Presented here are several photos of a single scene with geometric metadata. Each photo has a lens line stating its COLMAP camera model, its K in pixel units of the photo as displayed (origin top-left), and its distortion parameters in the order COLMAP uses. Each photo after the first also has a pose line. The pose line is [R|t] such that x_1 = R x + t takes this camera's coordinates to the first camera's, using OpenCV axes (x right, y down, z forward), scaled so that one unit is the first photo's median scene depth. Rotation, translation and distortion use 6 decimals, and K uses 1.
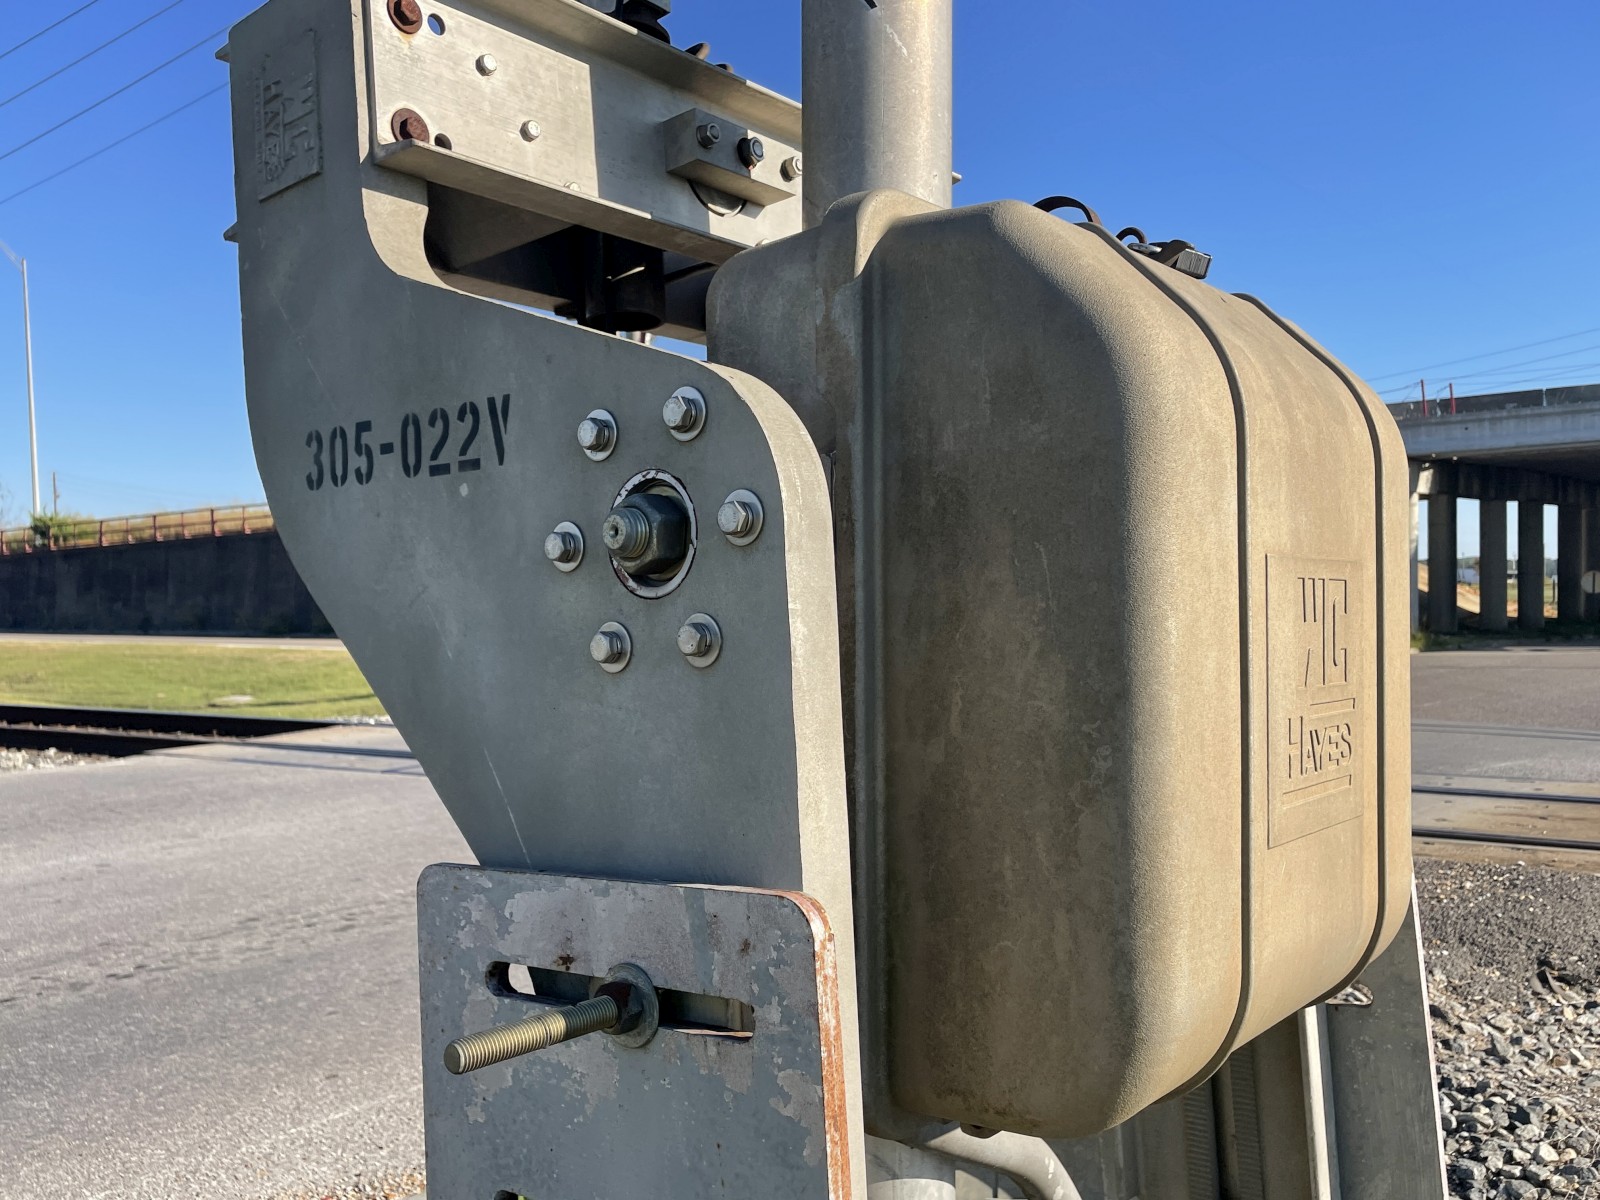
lens RADIAL K [[1345.3, 0, 800.0], [0, 1345.3, 600.0], [0, 0, 1]] dist [-0.000537, -0.001031]
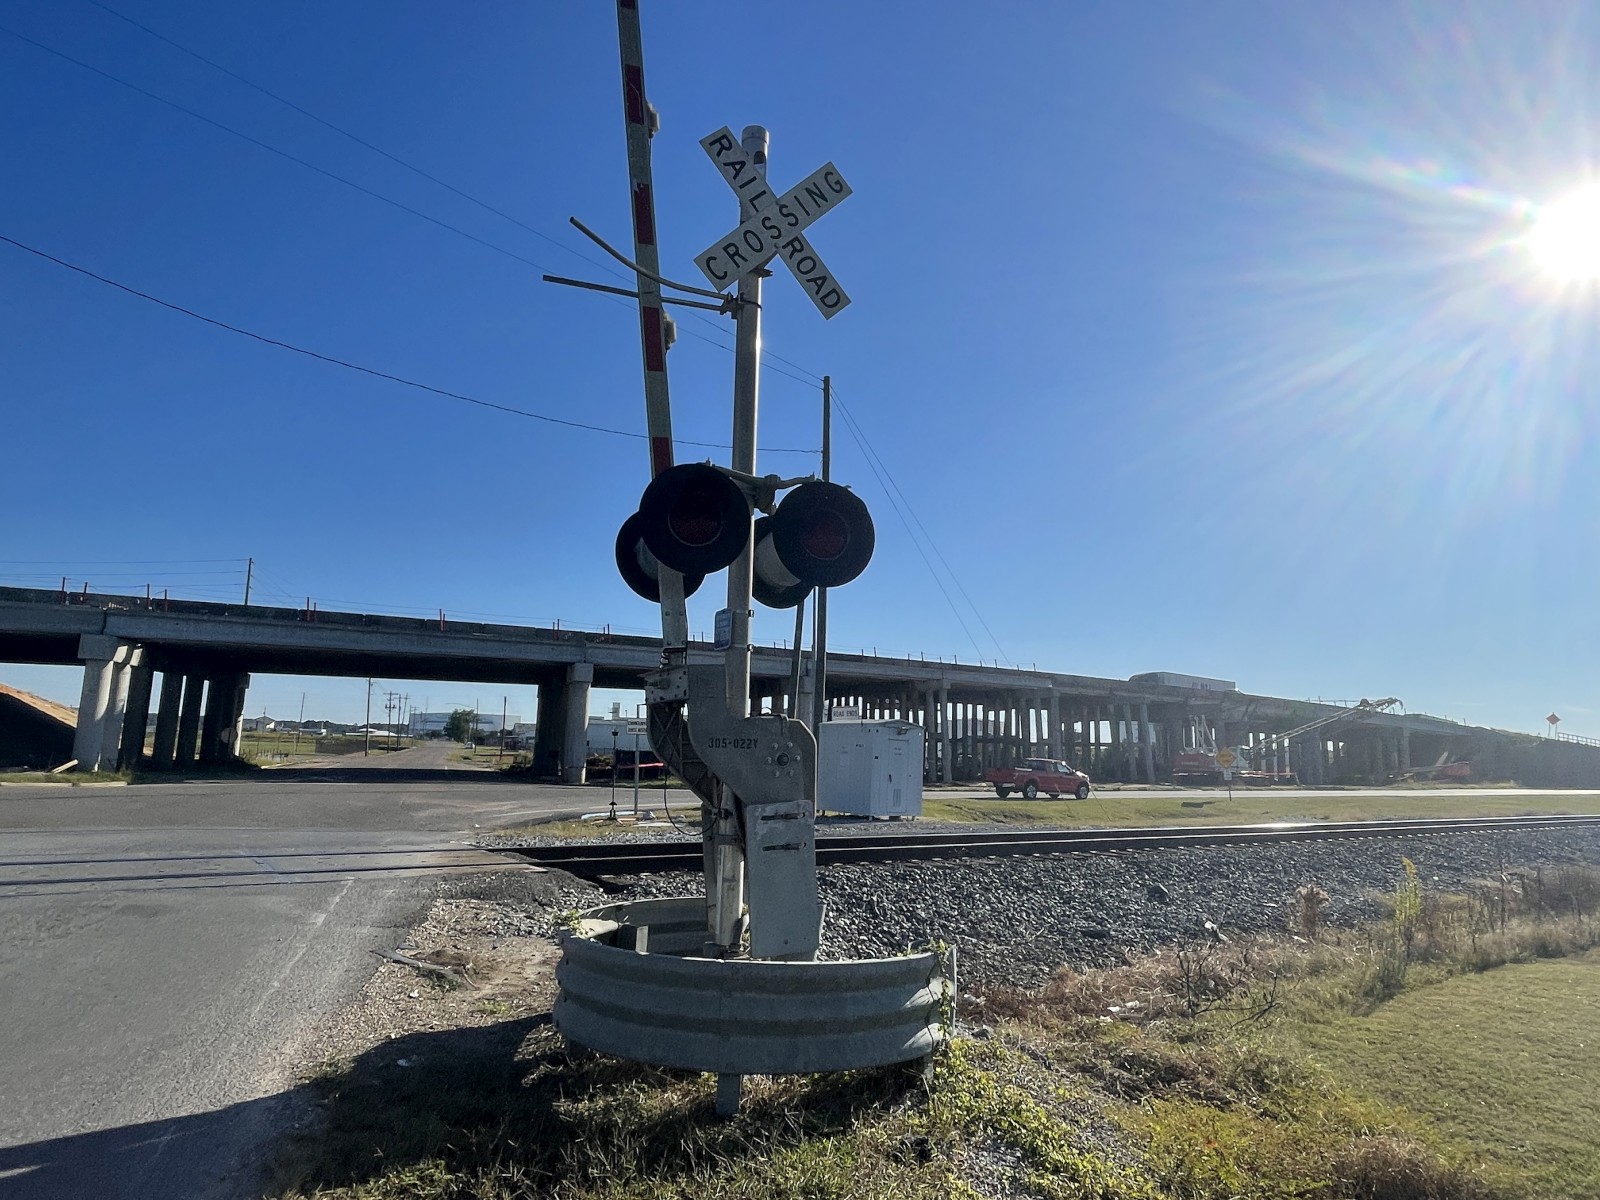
lens RADIAL K [[956.8, 0, 806.6], [0, 956.8, 601.7], [0, 0, 1]] dist [0.001915, -0.001048]
pose [[0.435635, 0.164611, 0.884943, -0.114749], [-0.030192, 0.985255, -0.168408, -0.000465], [-0.899617, 0.046646, 0.434182, -0.036424]]
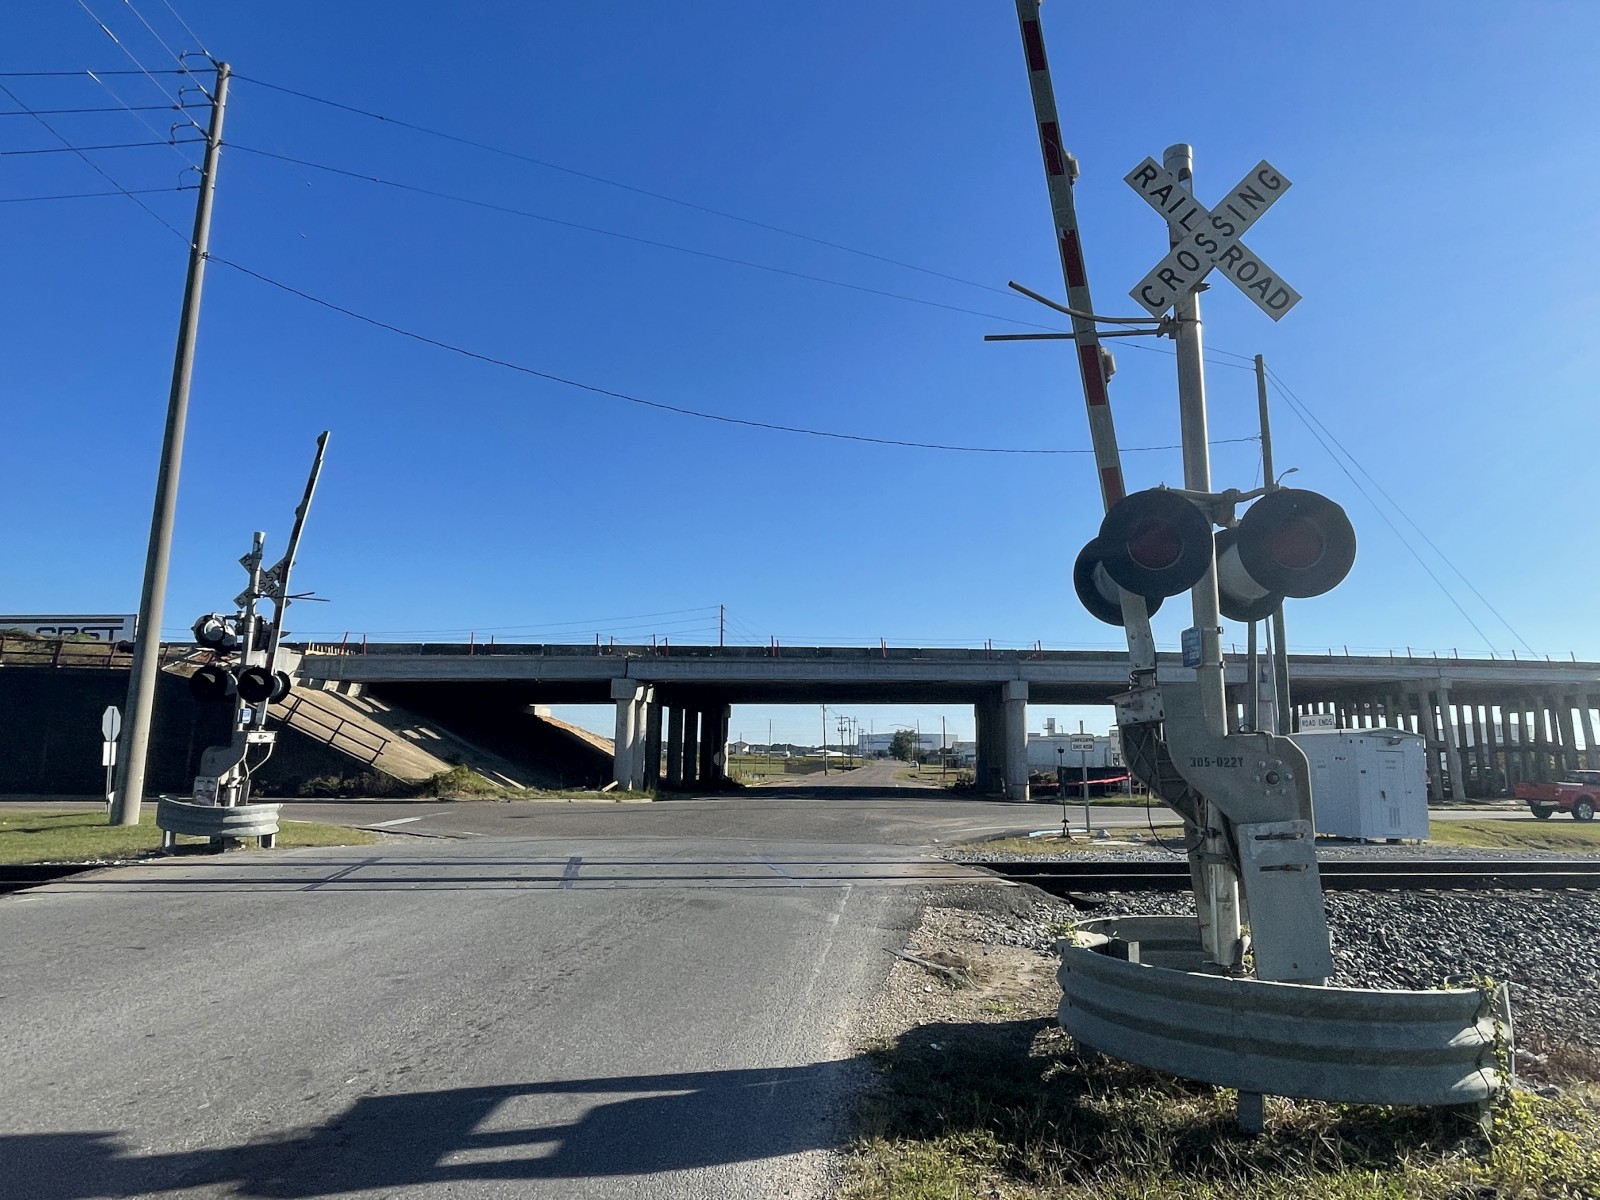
lens RADIAL K [[956.8, 0, 806.6], [0, 956.8, 601.7], [0, 0, 1]] dist [0.001915, -0.001048]
pose [[0.780135, 0.124405, 0.613118, -0.126473], [-0.020213, 0.984530, -0.174048, -0.000782], [-0.625285, 0.123388, 0.770580, -0.038278]]
